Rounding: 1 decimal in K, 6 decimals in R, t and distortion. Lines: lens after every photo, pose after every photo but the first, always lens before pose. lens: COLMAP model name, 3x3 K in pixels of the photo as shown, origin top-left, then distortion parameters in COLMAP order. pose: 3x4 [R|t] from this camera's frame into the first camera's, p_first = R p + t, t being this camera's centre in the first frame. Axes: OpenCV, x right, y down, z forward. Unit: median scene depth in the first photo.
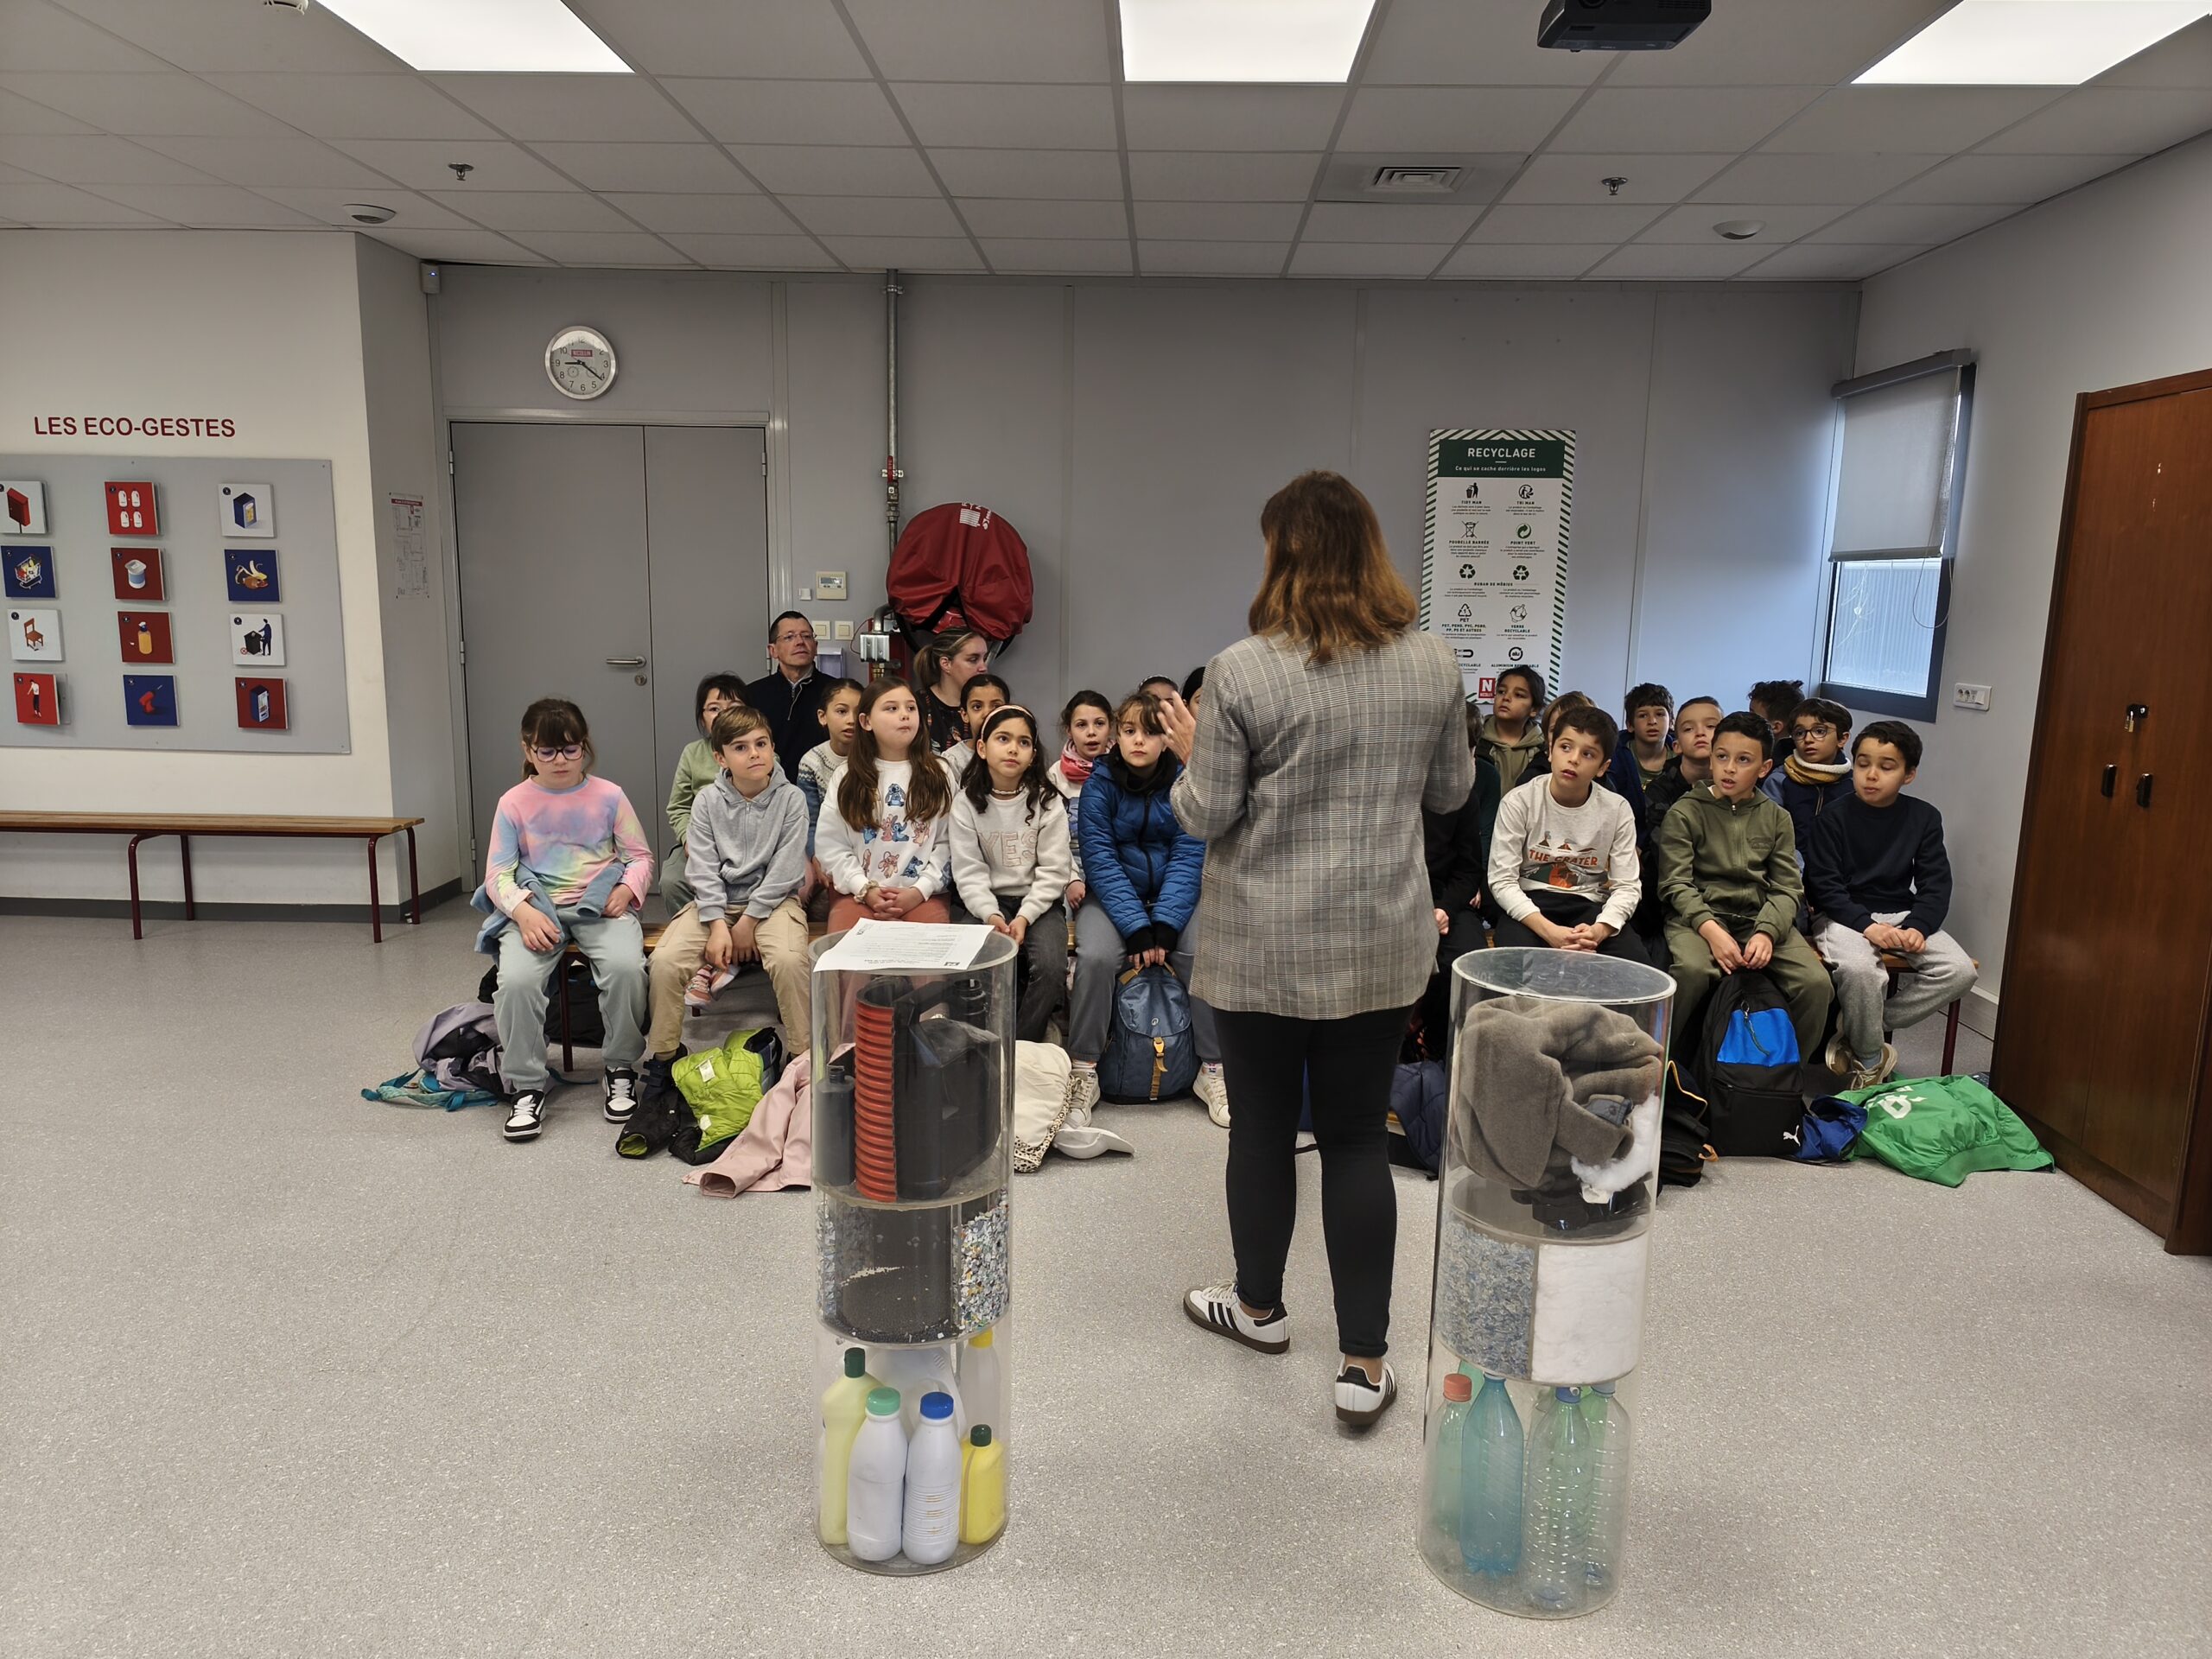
lens RADIAL K [[1520.8, 0, 1106.0], [0, 1520.8, 829.5], [0, 0, 1]] dist [0.046467, -0.053012]
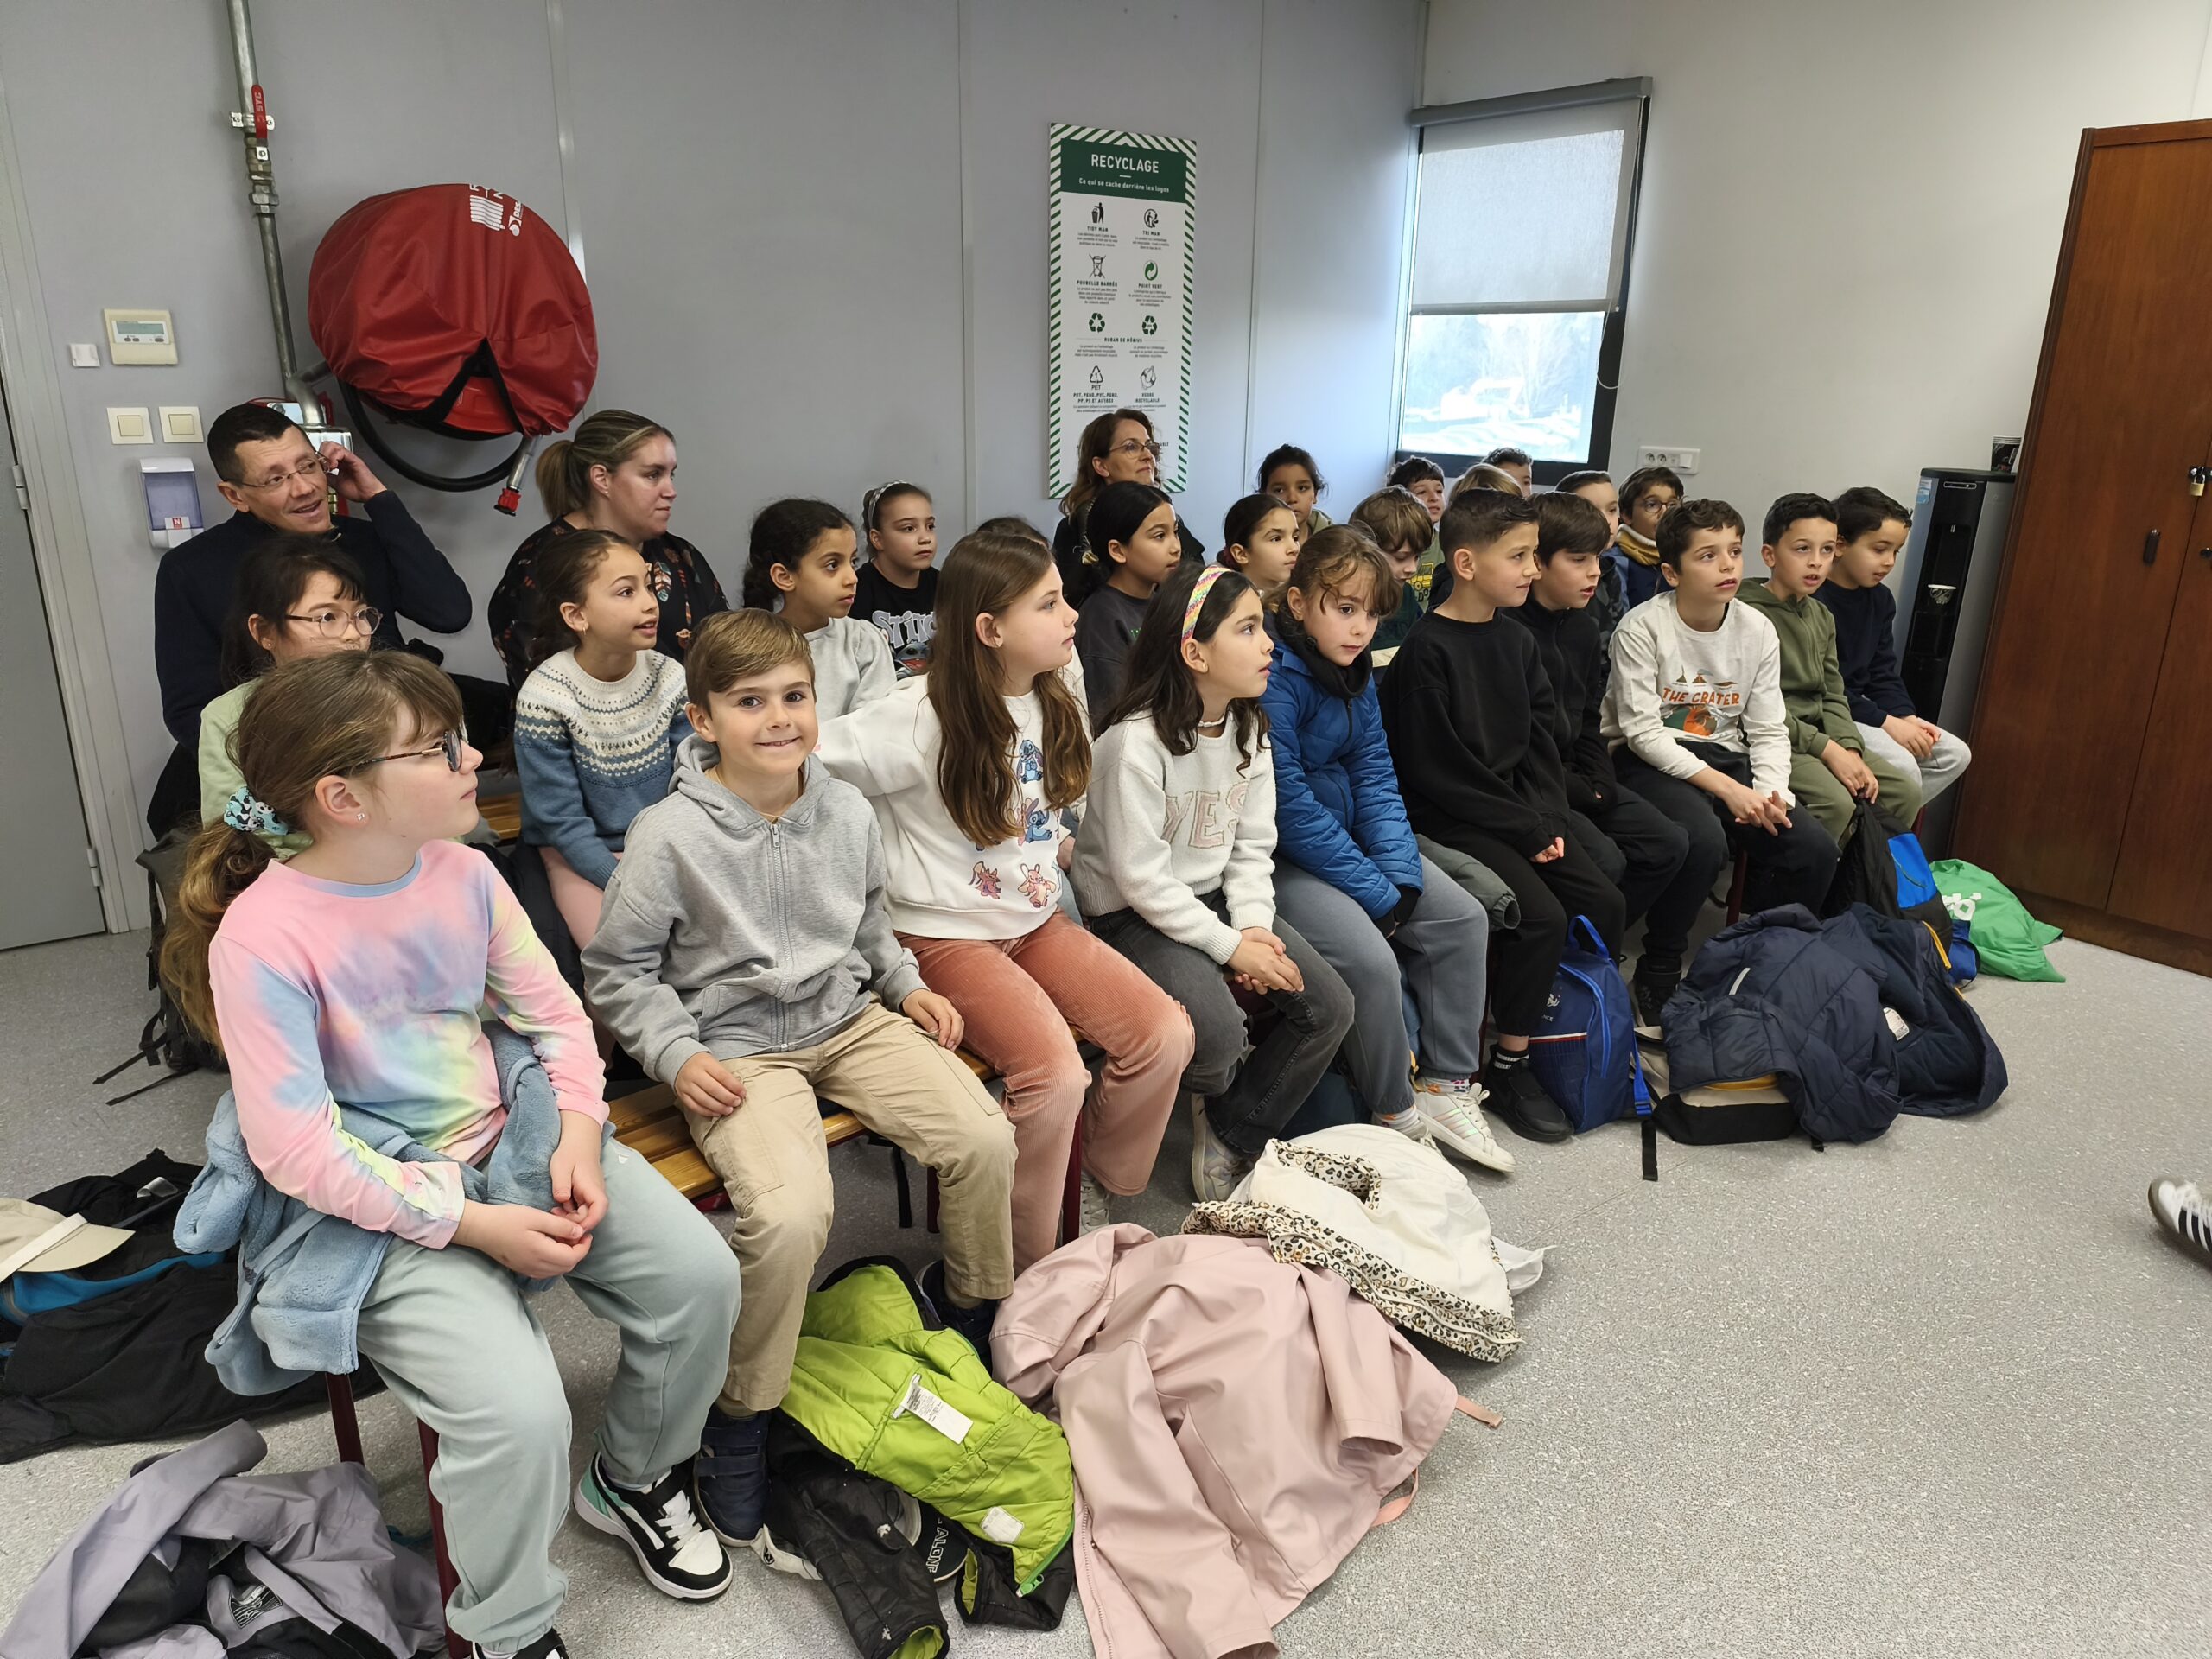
lens RADIAL K [[1520.8, 0, 1106.0], [0, 1520.8, 829.5], [0, 0, 1]] dist [0.046467, -0.053012]
pose [[0.767483, -0.194259, 0.610928, -0.304412], [0.100067, 0.977604, 0.185143, -0.063772], [-0.633211, -0.080961, 0.769733, 0.399066]]
